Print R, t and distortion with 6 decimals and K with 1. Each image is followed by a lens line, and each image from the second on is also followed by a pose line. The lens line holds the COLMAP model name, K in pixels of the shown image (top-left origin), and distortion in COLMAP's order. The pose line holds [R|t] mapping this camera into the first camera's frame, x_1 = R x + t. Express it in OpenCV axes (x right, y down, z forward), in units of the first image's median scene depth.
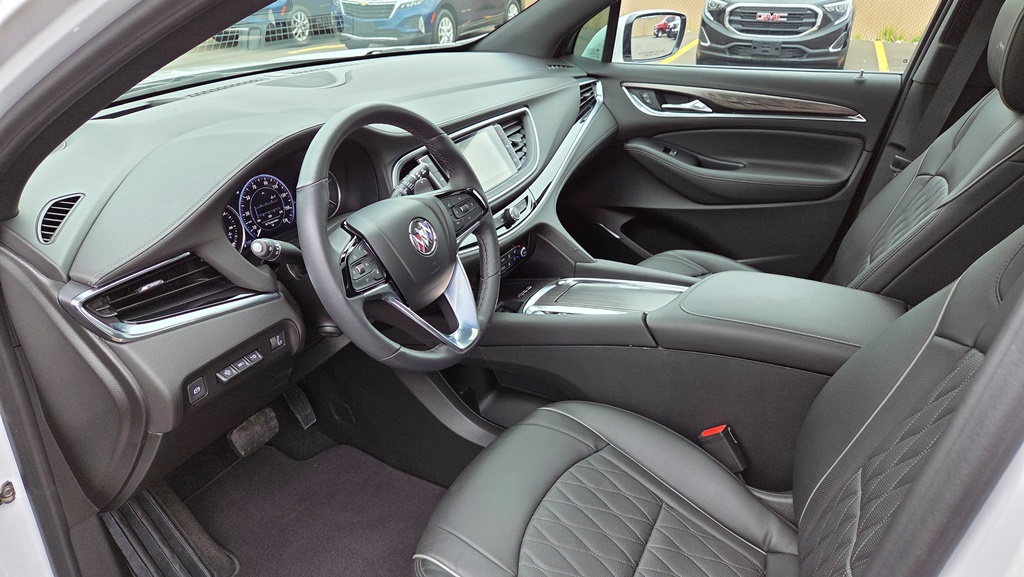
lens RADIAL K [[698.1, 0, 512.0], [0, 698.1, 288.5], [0, 0, 1]] dist [0.068719, -0.049027]
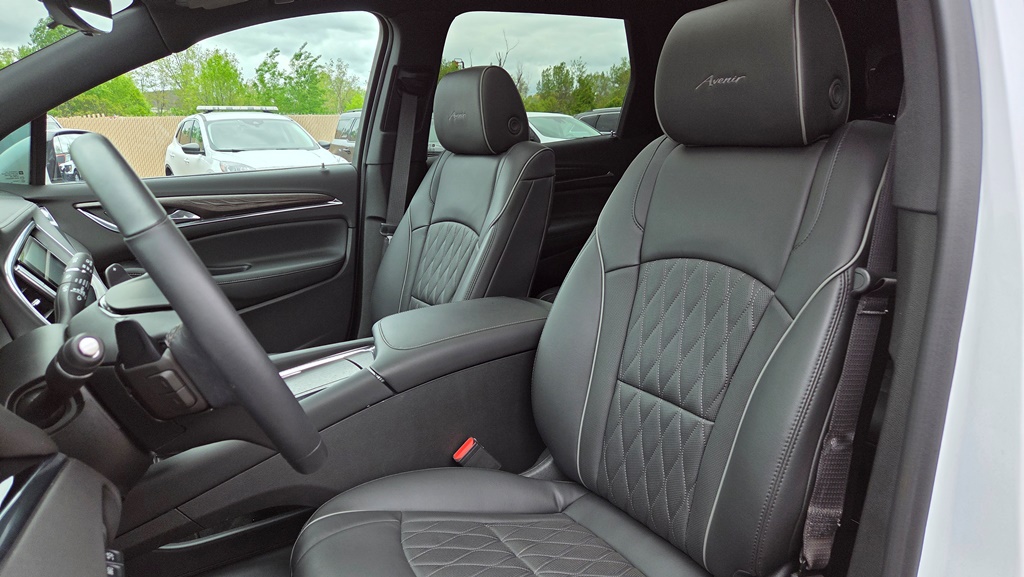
lens RADIAL K [[698.1, 0, 512.0], [0, 698.1, 288.5], [0, 0, 1]] dist [0.068719, -0.049027]
pose [[0.516901, -0.209052, 0.830127, -0.329767], [0.402979, 0.914979, -0.020505, 0.025139], [-0.755262, 0.345123, 0.557197, 0.201378]]
